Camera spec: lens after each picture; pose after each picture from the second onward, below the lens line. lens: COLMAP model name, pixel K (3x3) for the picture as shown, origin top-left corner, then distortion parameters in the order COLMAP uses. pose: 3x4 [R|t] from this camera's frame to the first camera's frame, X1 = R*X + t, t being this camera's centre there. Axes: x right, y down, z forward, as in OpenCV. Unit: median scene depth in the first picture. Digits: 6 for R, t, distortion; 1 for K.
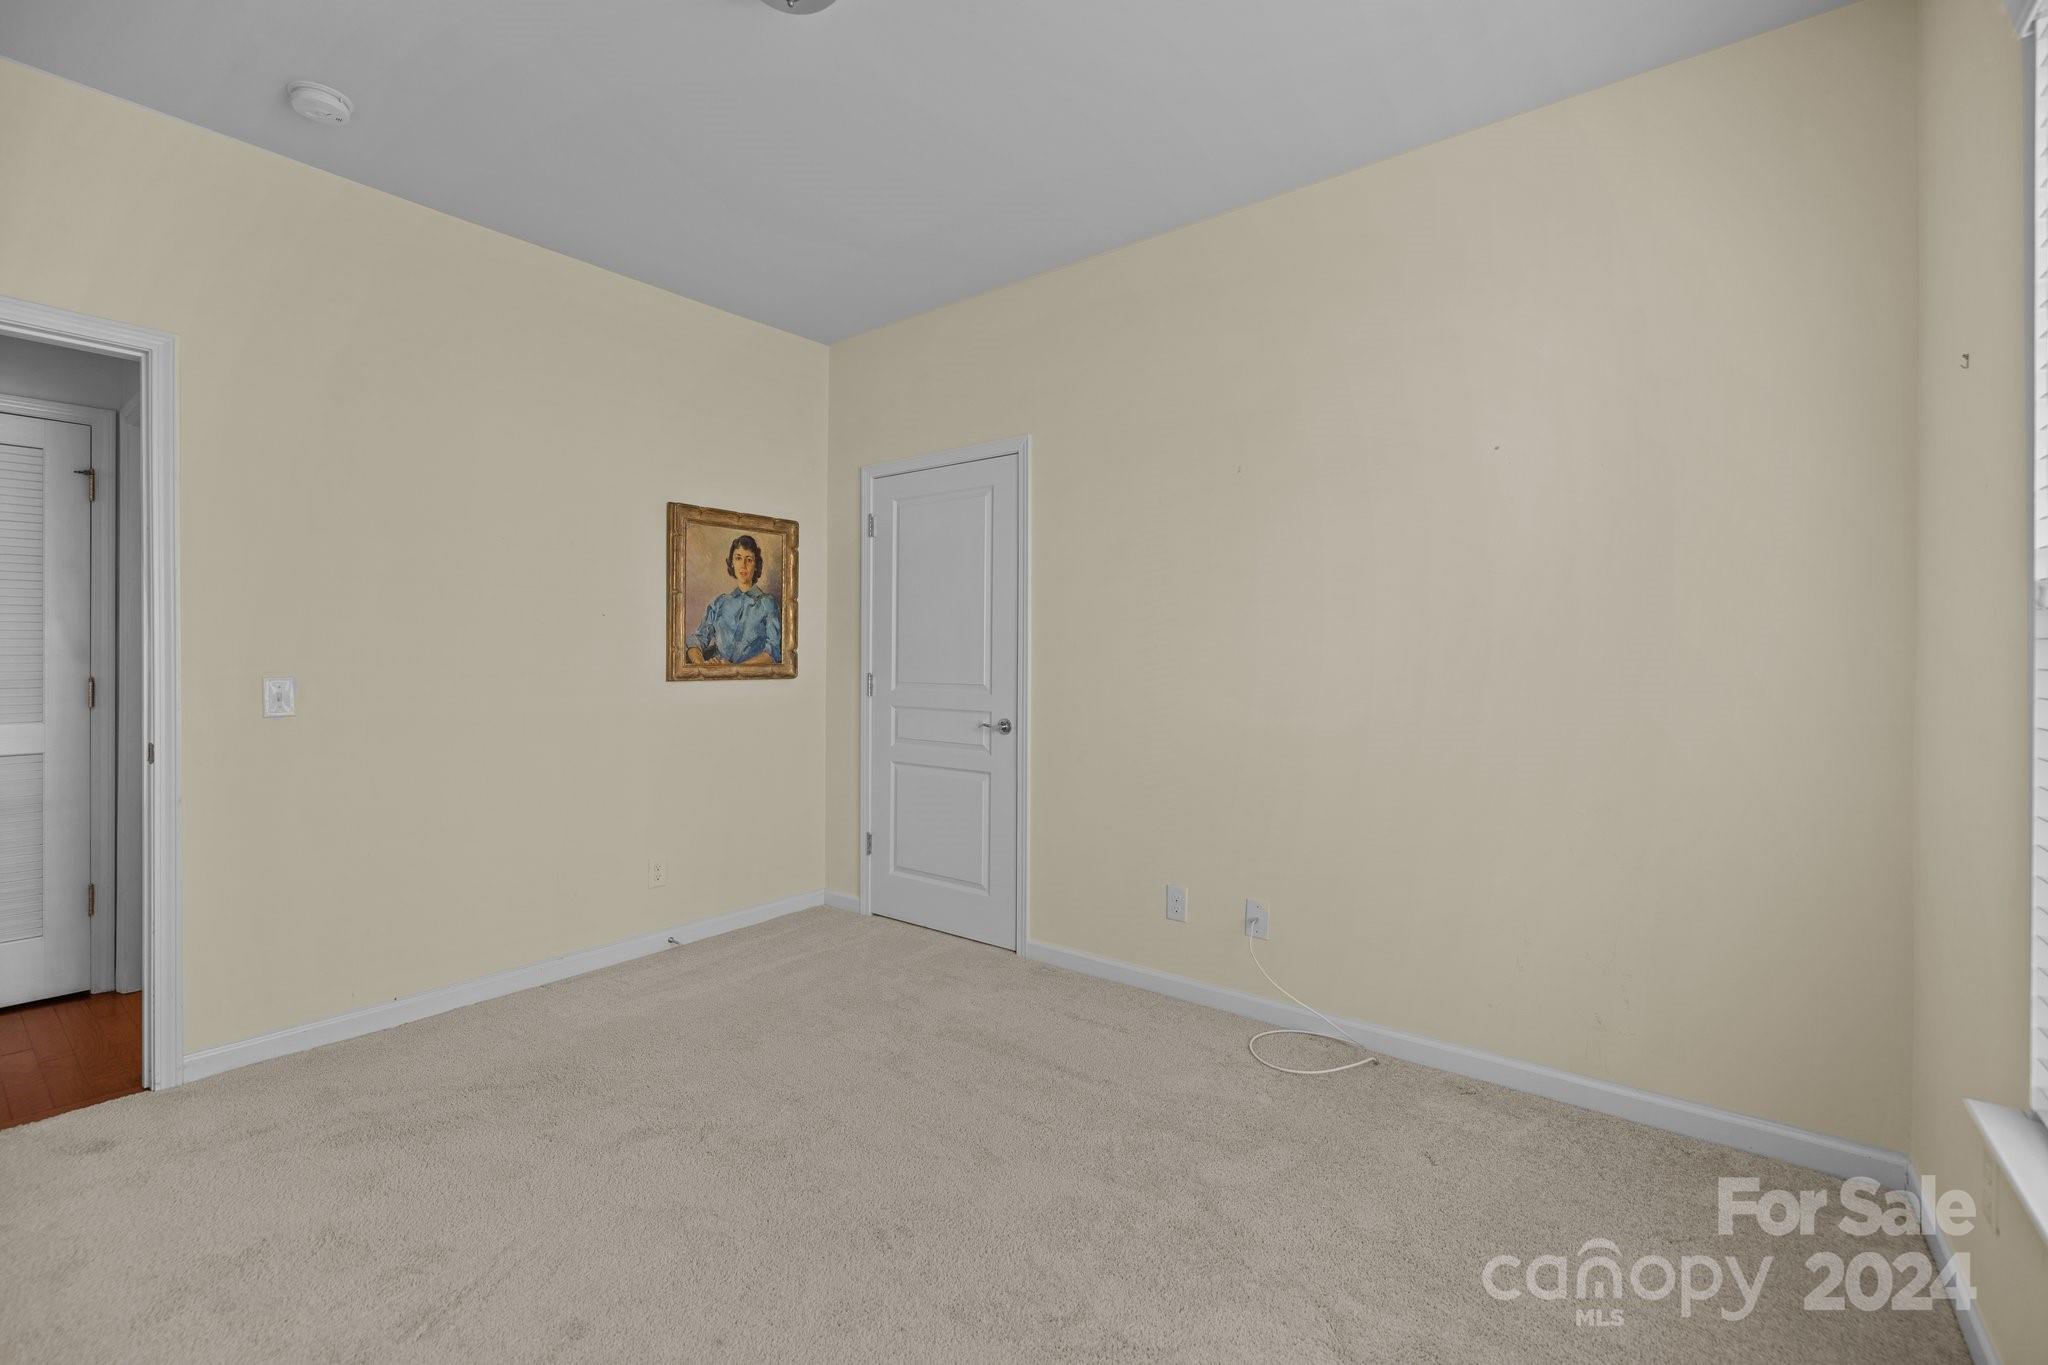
lens RADIAL K [[873.5, 0, 1026.8], [0, 873.5, 662.1], [0, 0, 1]] dist [-0.001186, 0.000154]
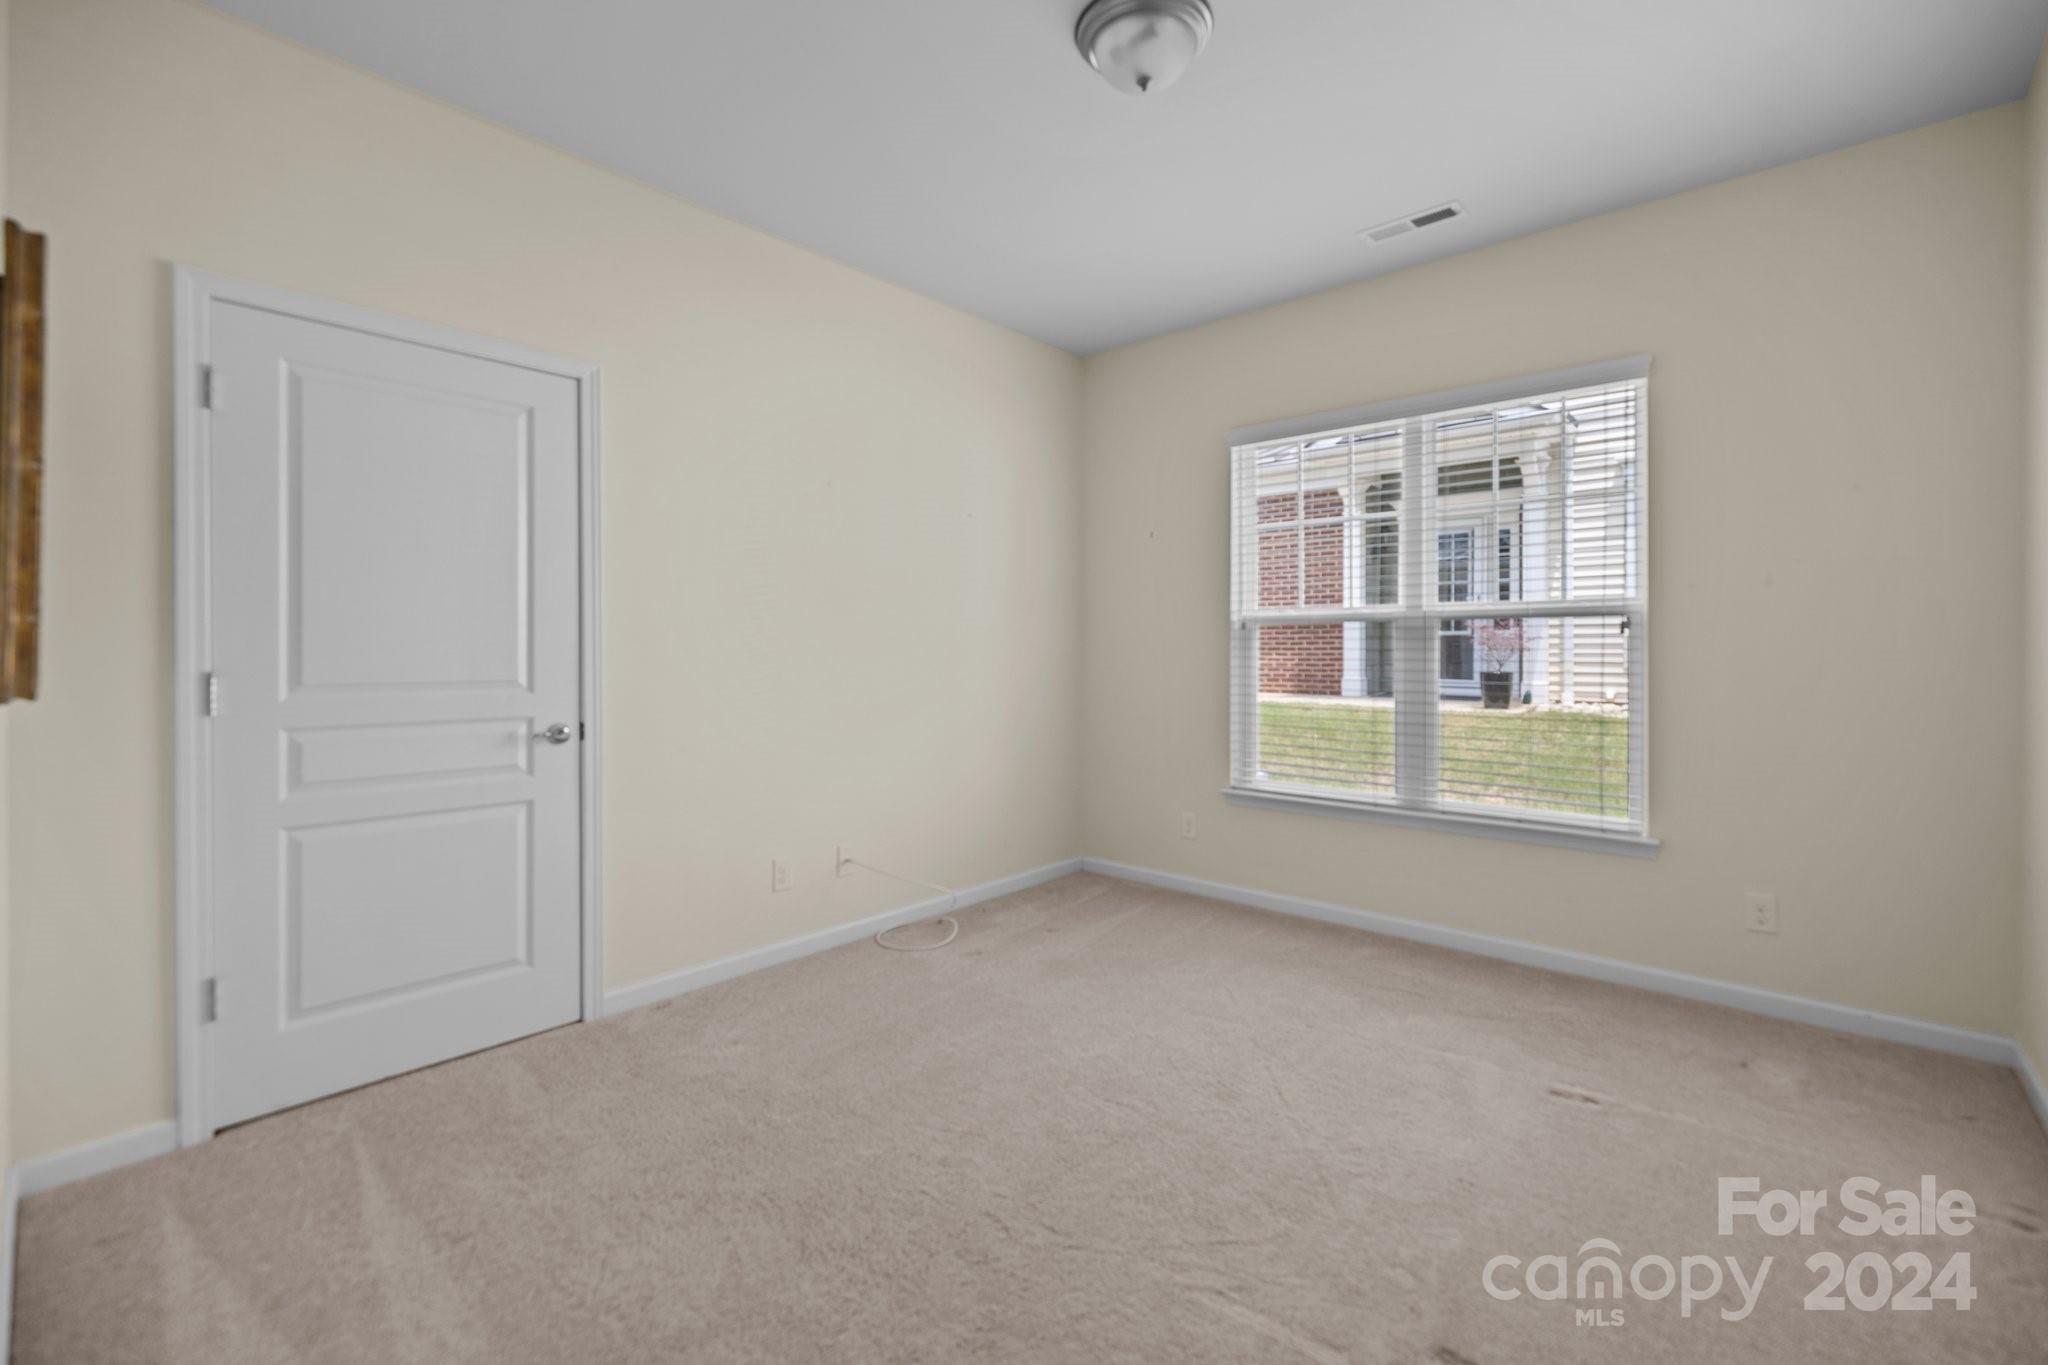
lens RADIAL K [[873.5, 0, 1026.8], [0, 873.5, 662.1], [0, 0, 1]] dist [-0.001186, 0.000154]
pose [[0.040983, -0.010828, 0.999101, -0.746722], [0.003470, 0.999937, 0.010695, 0.003705], [-0.999154, 0.003029, 0.041018, 0.547601]]
